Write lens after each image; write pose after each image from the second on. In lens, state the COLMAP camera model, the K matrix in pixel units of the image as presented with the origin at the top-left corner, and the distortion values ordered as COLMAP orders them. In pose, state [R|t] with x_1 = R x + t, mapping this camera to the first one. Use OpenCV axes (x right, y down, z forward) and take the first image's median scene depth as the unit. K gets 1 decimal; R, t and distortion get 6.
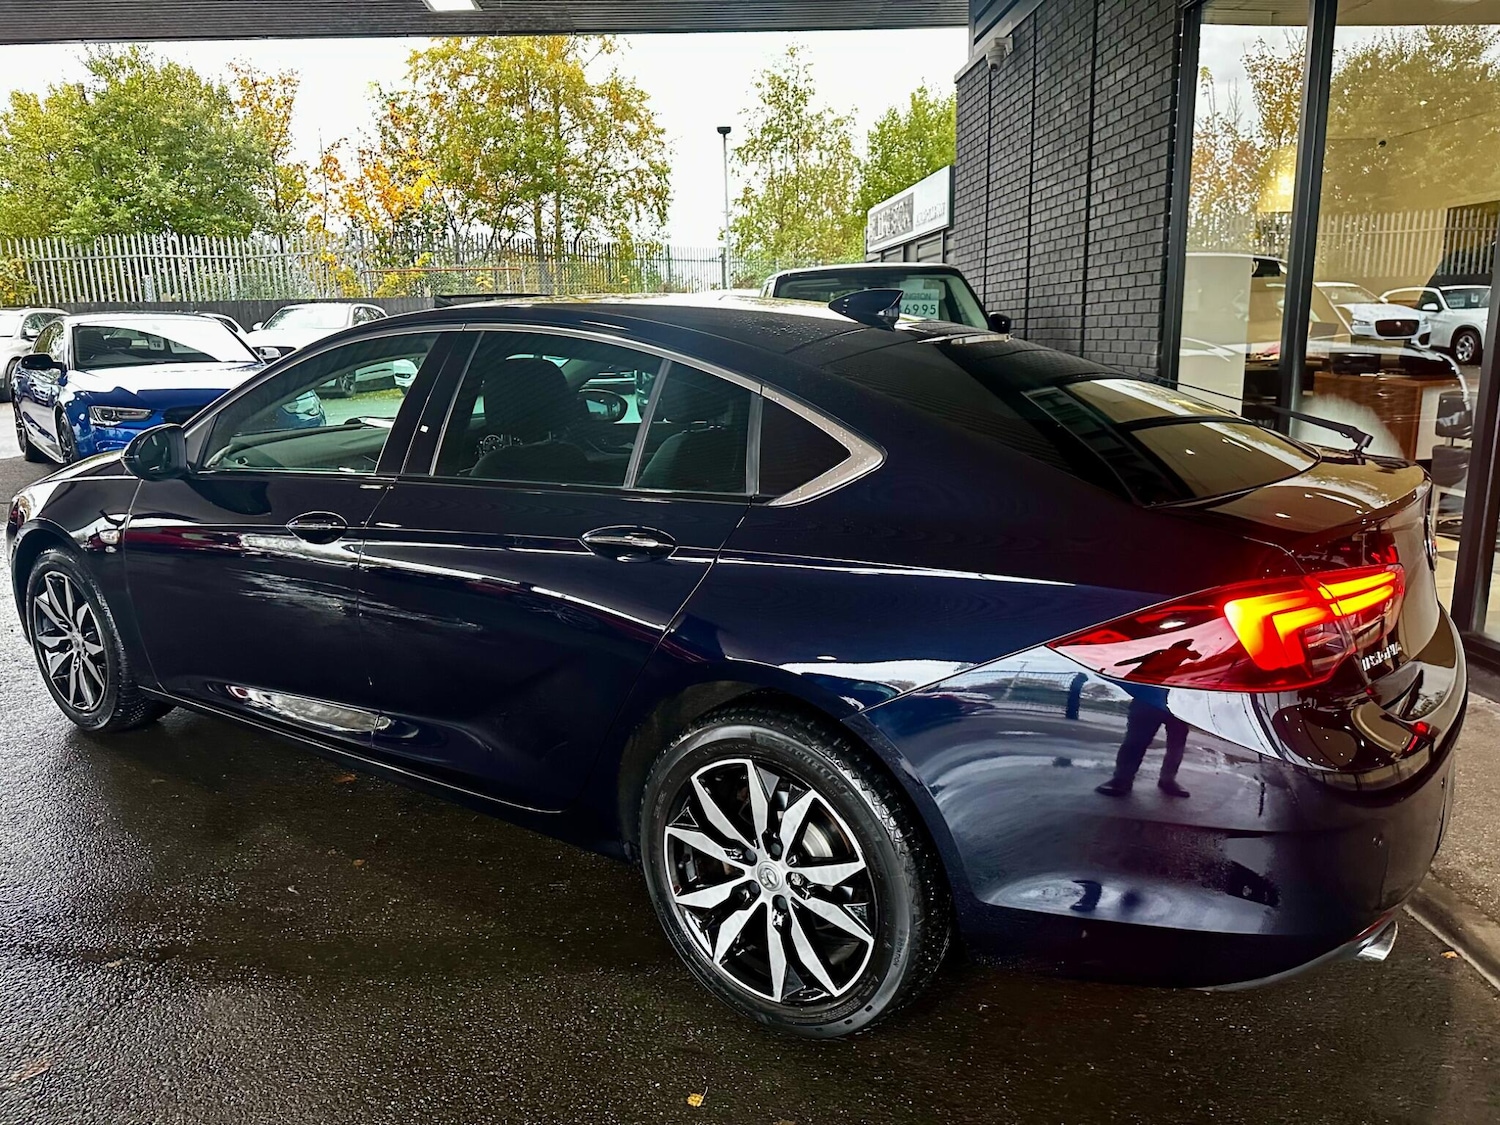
lens RADIAL K [[1063.8, 0, 751.8], [0, 1063.8, 561.3], [0, 0, 1]] dist [0.042261, -0.050543]
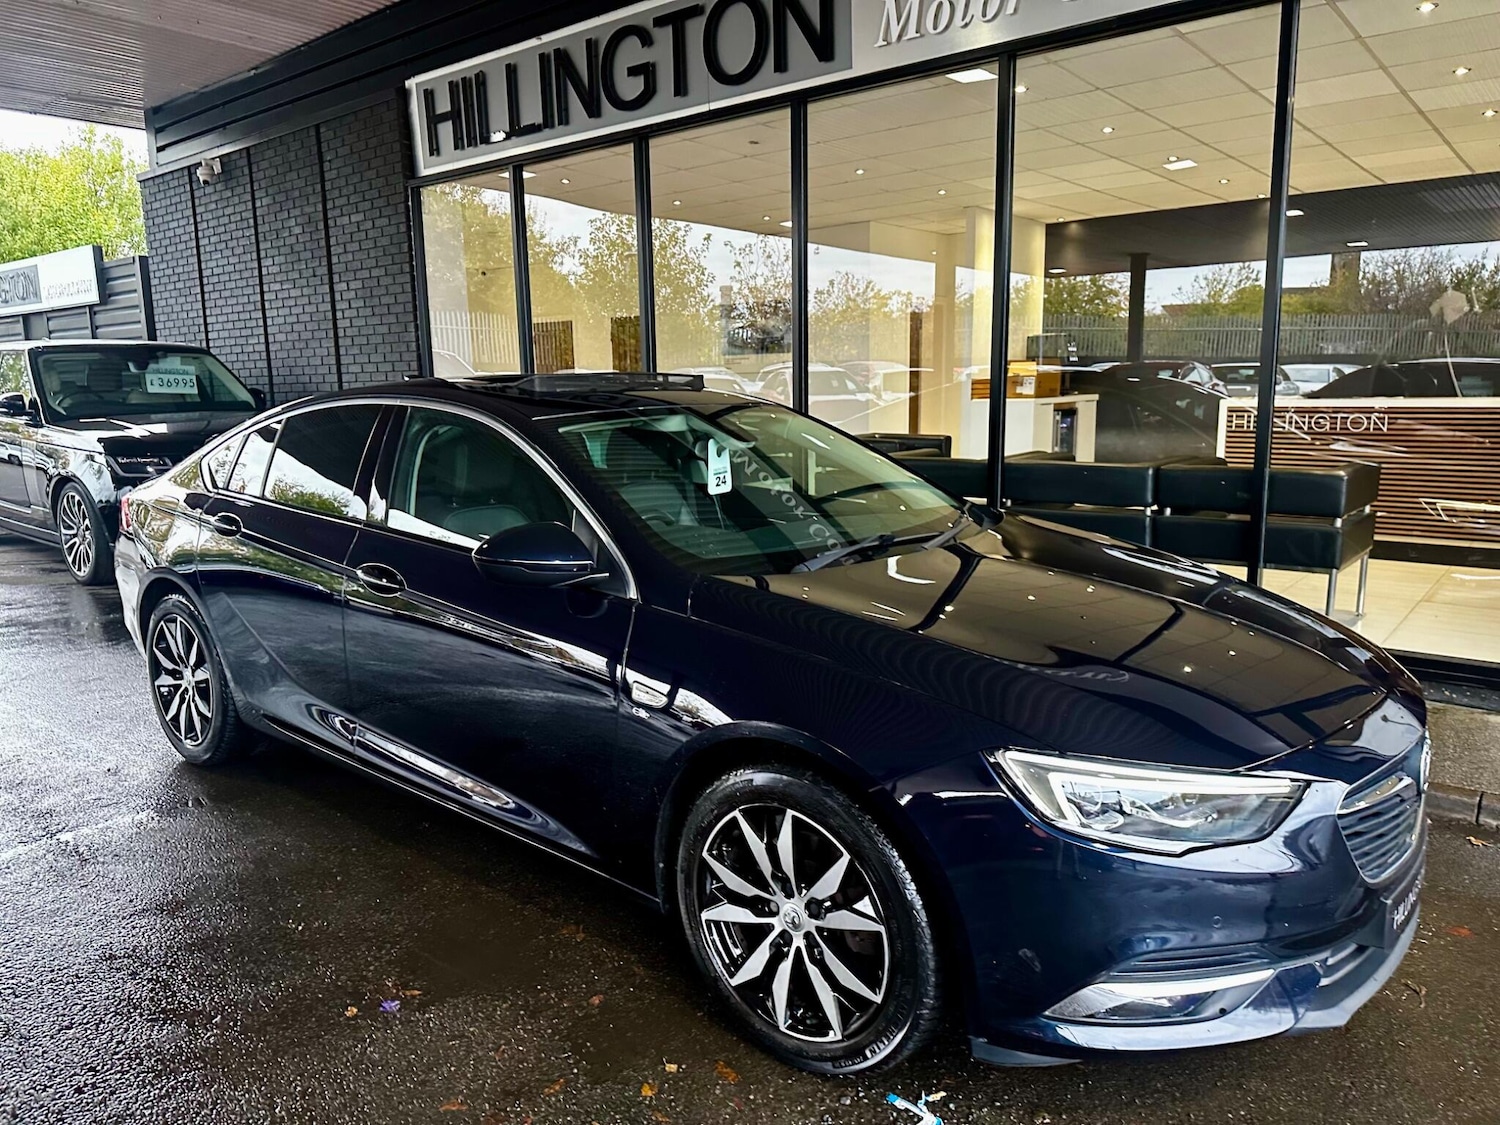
lens RADIAL K [[1037.2, 0, 744.8], [0, 1037.2, 556.1], [0, 0, 1]] dist [0.027699, -0.030677]
pose [[0.677610, -0.106011, 0.727741, -0.095786], [0.156066, 0.987746, -0.001429, 0.015332], [-0.718671, 0.114544, 0.685851, -0.064312]]
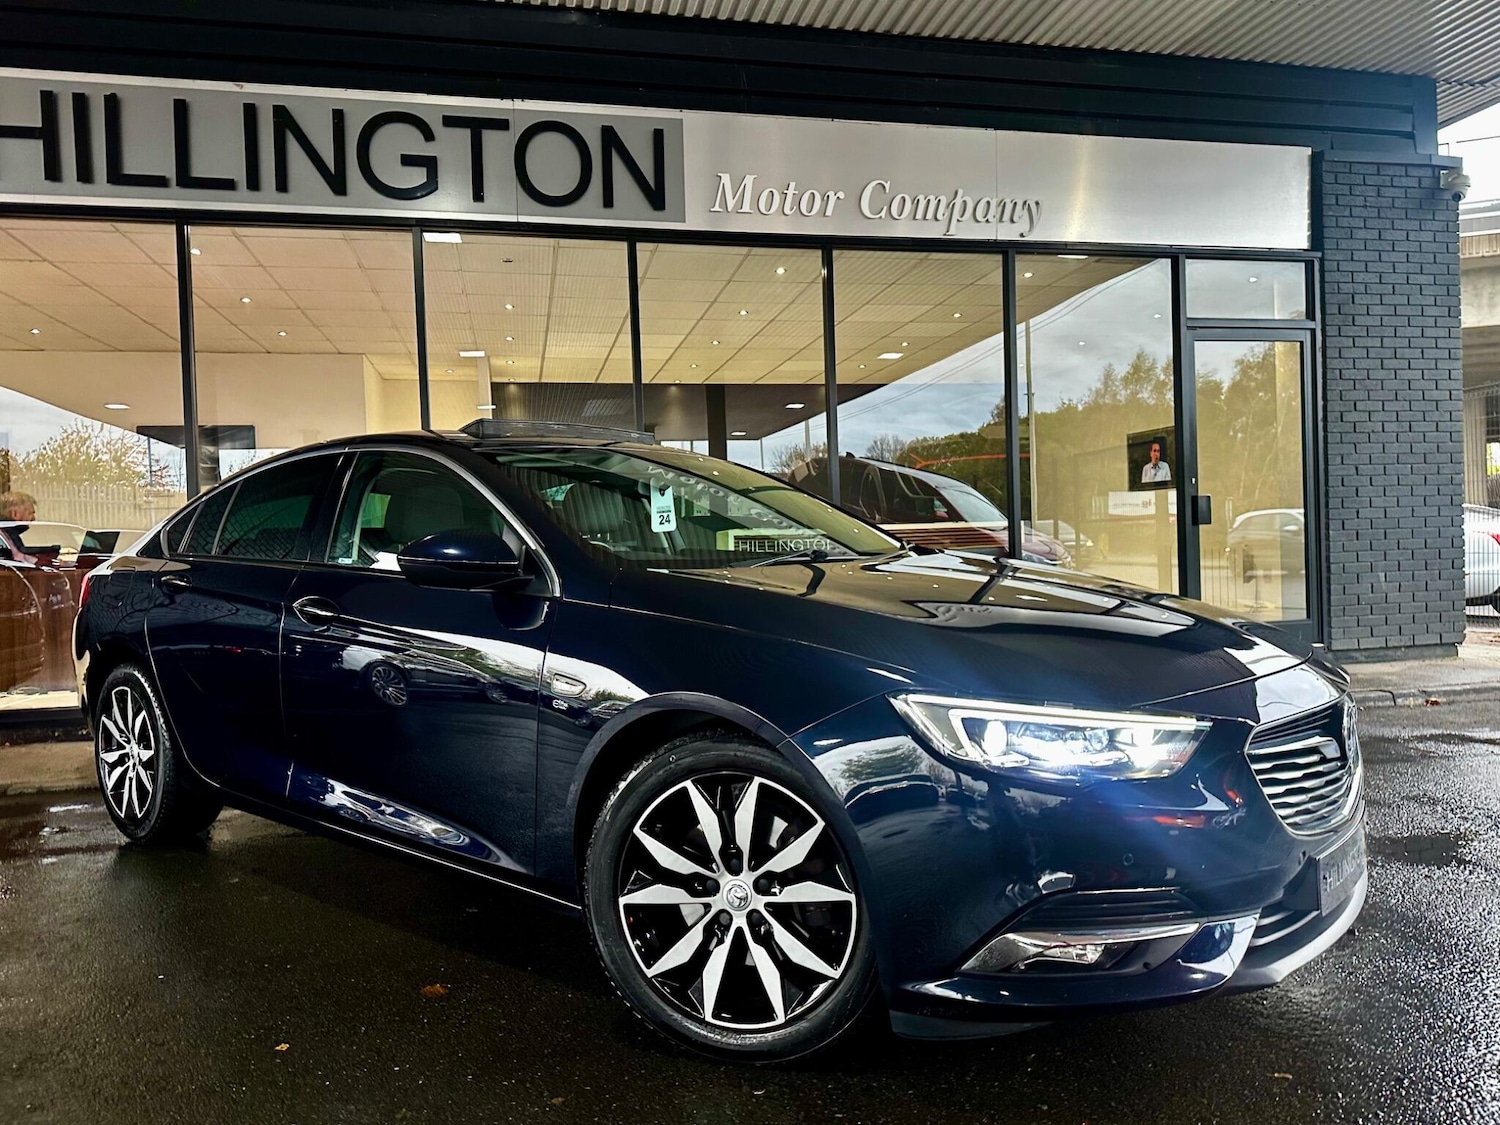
lens RADIAL K [[1037.2, 0, 742.2], [0, 1037.2, 559.9], [0, 0, 1]] dist [0.027699, -0.030677]
pose [[-0.150135, 0.021454, 0.988433, -0.166960], [0.245454, 0.969272, 0.016245, -0.006733], [-0.957712, 0.245054, -0.150788, 0.124446]]
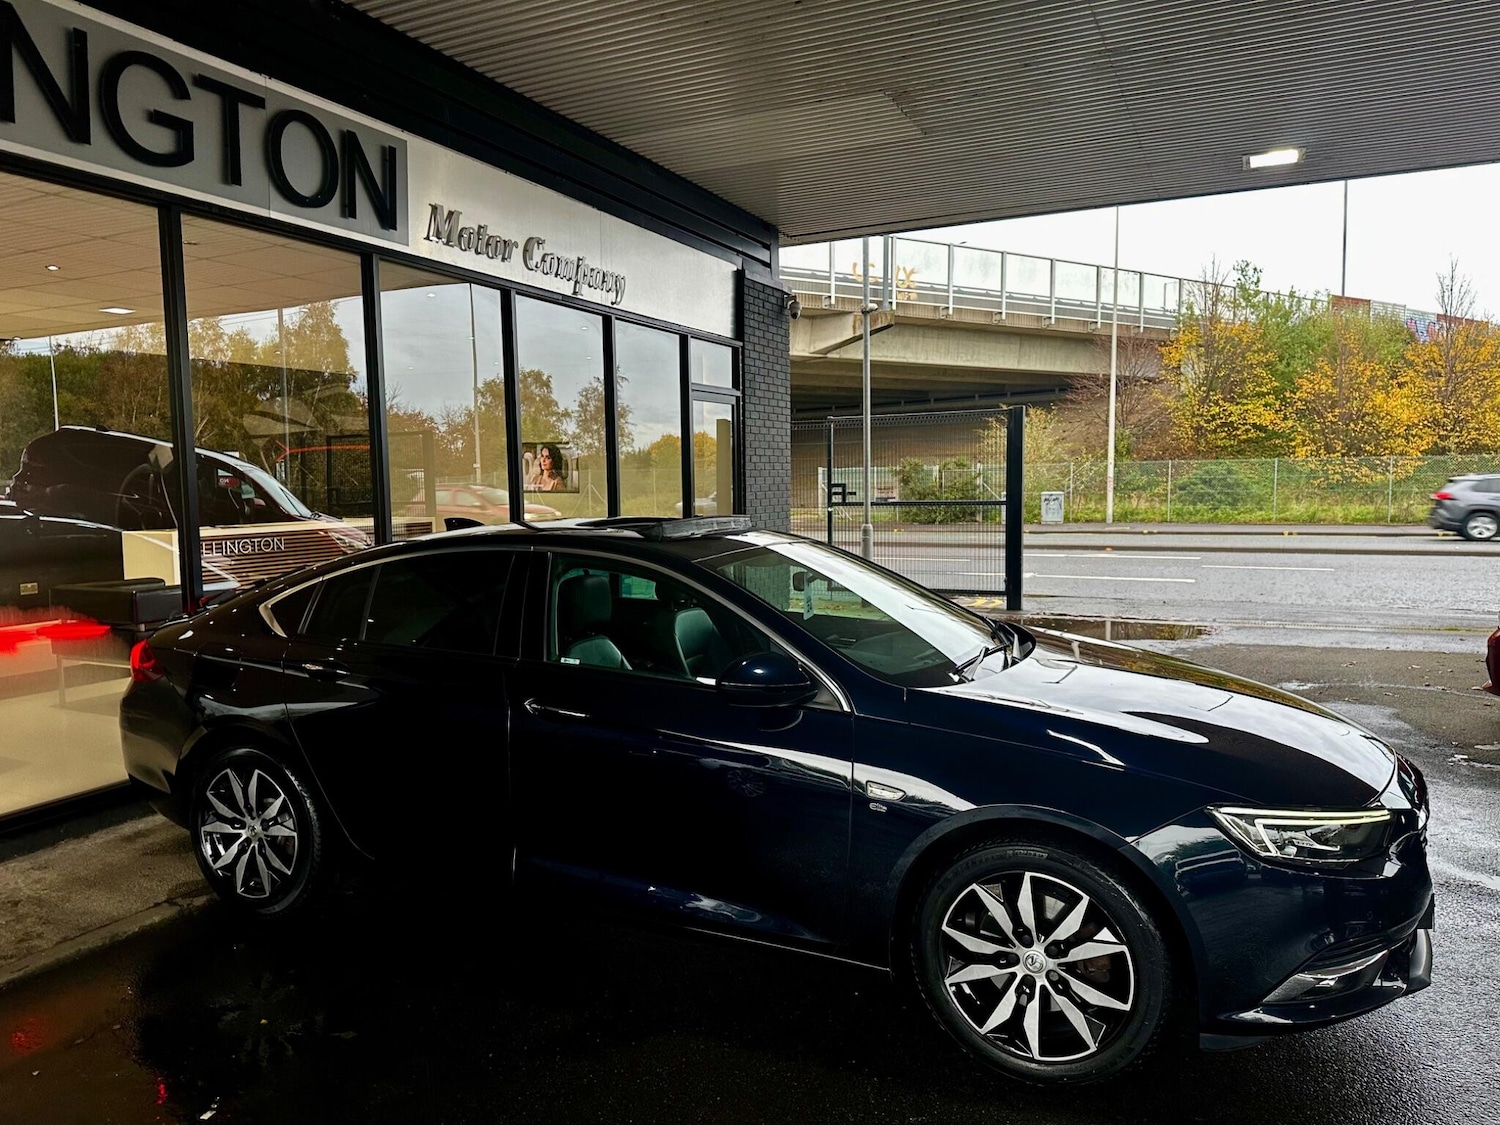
lens RADIAL K [[1037.2, 0, 726.6], [0, 1037.2, 569.3], [0, 0, 1]] dist [0.027699, -0.030677]
pose [[-0.863706, -0.003582, 0.503983, -0.101245], [0.145530, 0.955607, 0.256195, -0.072052], [-0.482528, 0.294621, -0.824842, 0.289235]]
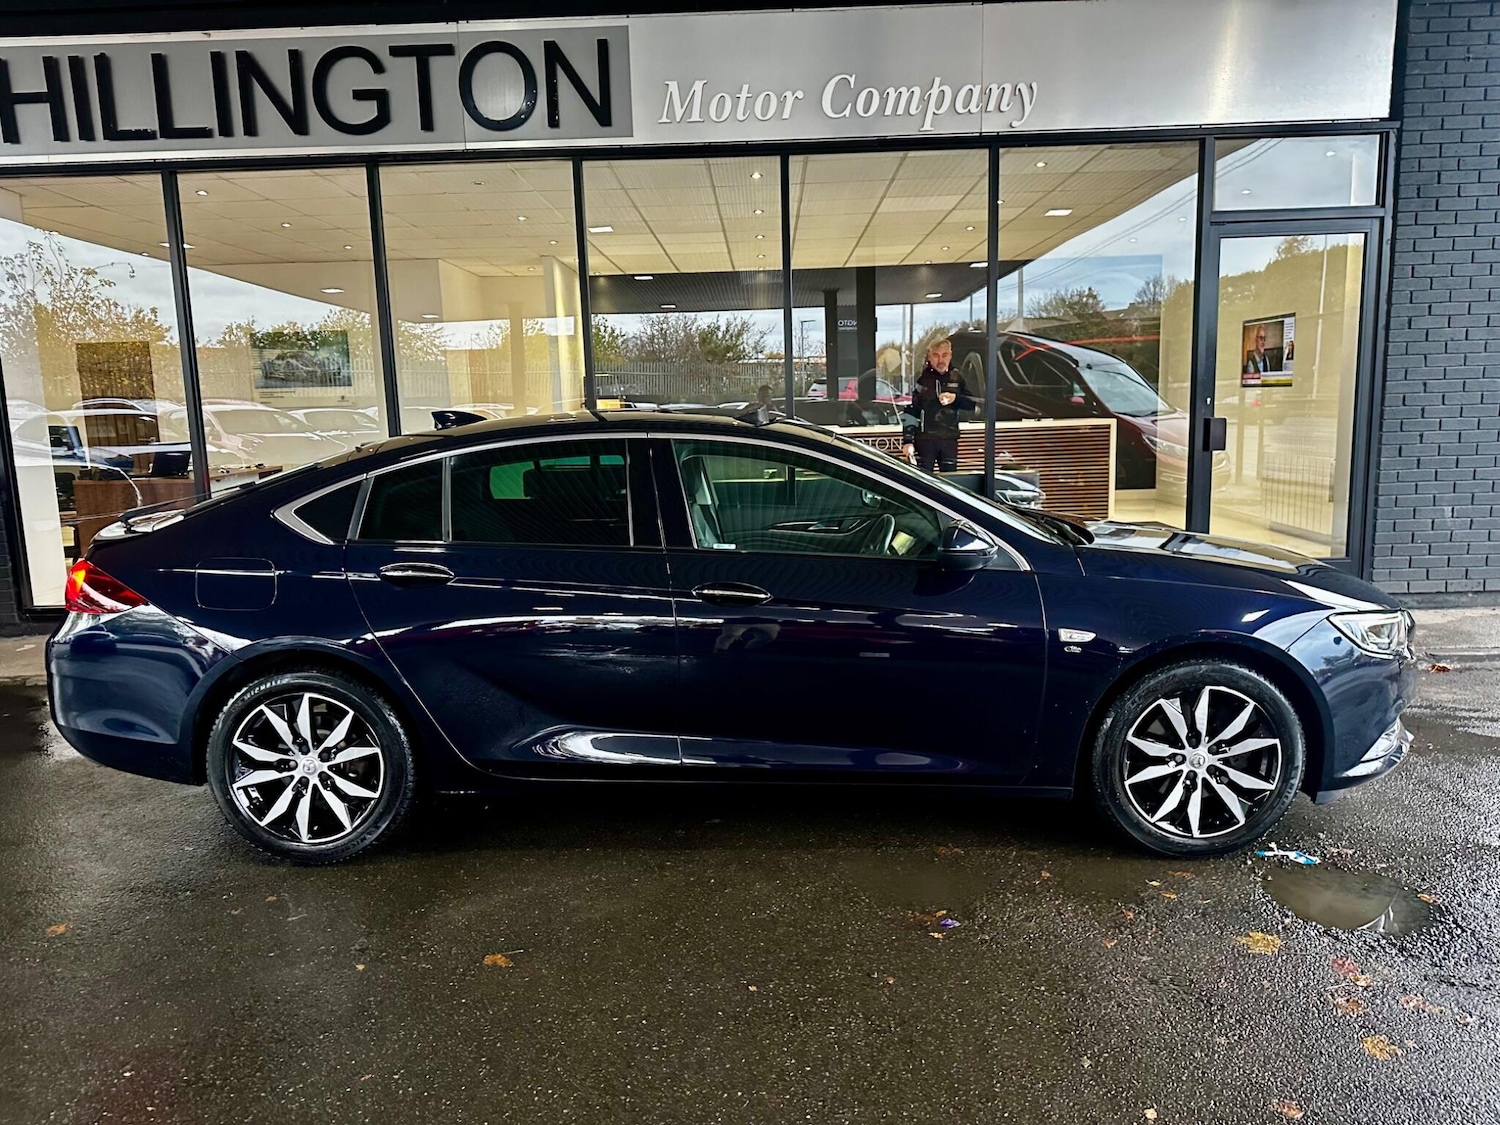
lens RADIAL K [[1037.2, 0, 748.6], [0, 1037.2, 561.7], [0, 0, 1]] dist [0.027699, -0.030677]
pose [[0.087779, -0.122908, 0.988528, -0.170553], [0.236999, 0.966441, 0.099117, -0.006611], [-0.967536, 0.225579, 0.113962, 0.038121]]
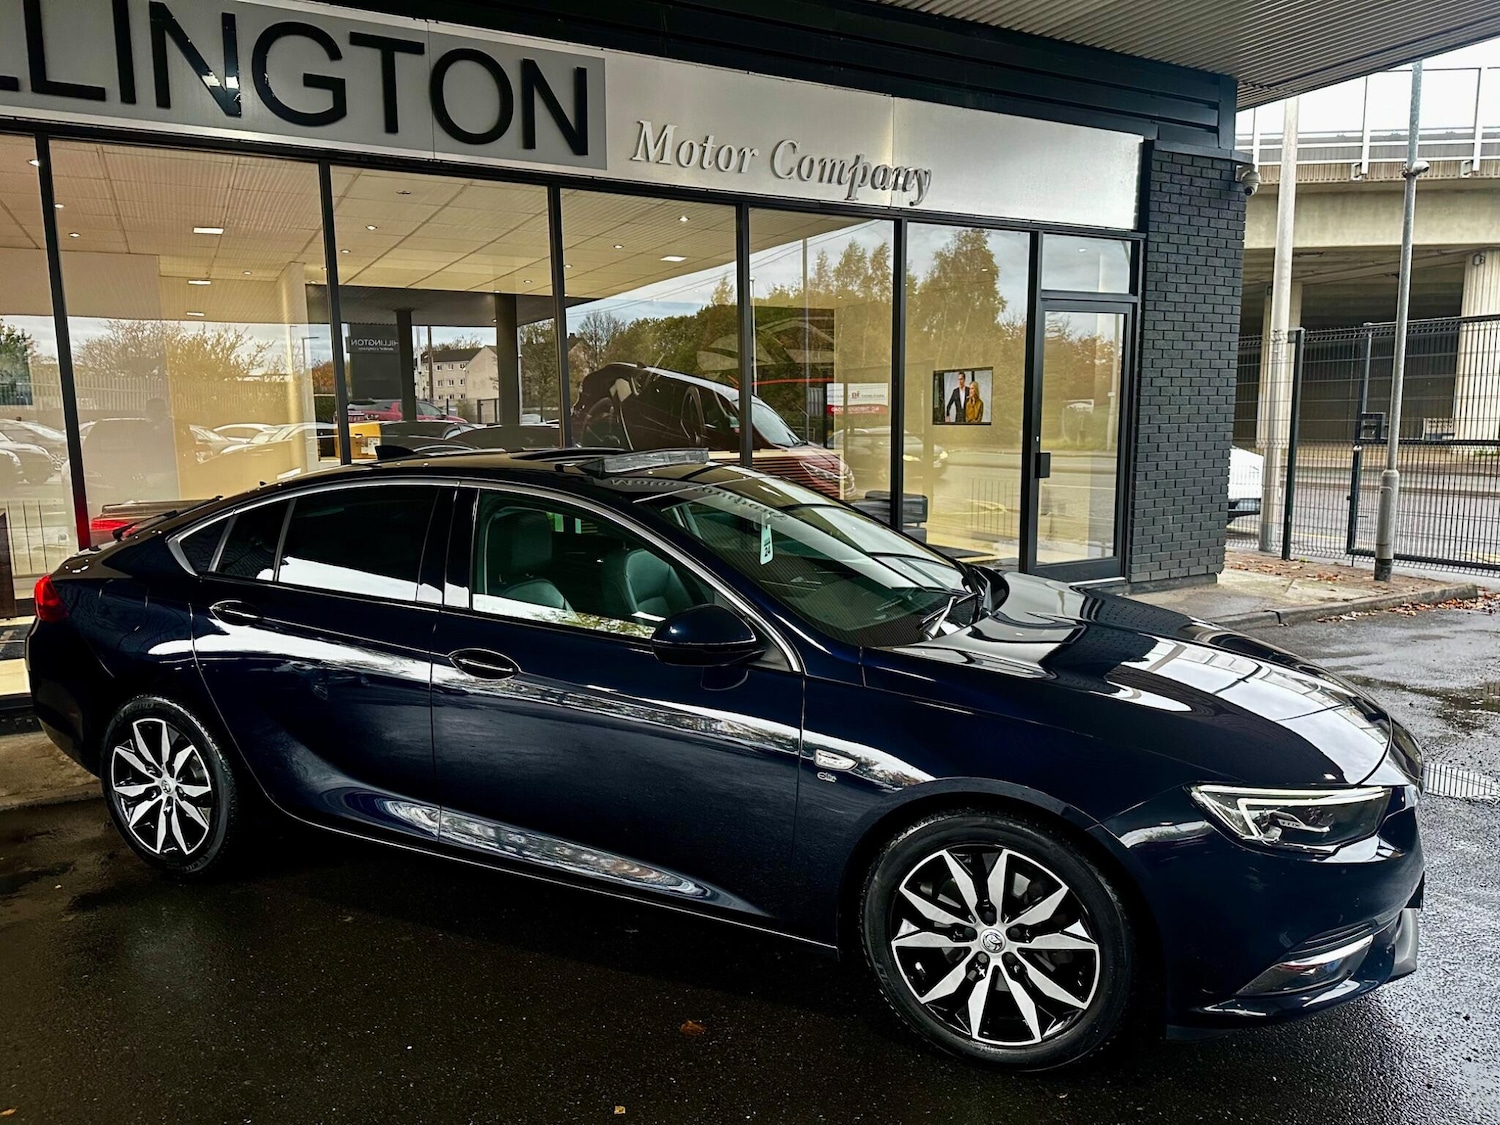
lens RADIAL K [[1037.2, 0, 735.8], [0, 1037.2, 566.2], [0, 0, 1]] dist [0.027699, -0.030677]
pose [[-0.409980, -0.096140, 0.907013, -0.159492], [0.219071, 0.954940, 0.200242, -0.043129], [-0.885395, 0.280796, -0.370445, 0.174945]]
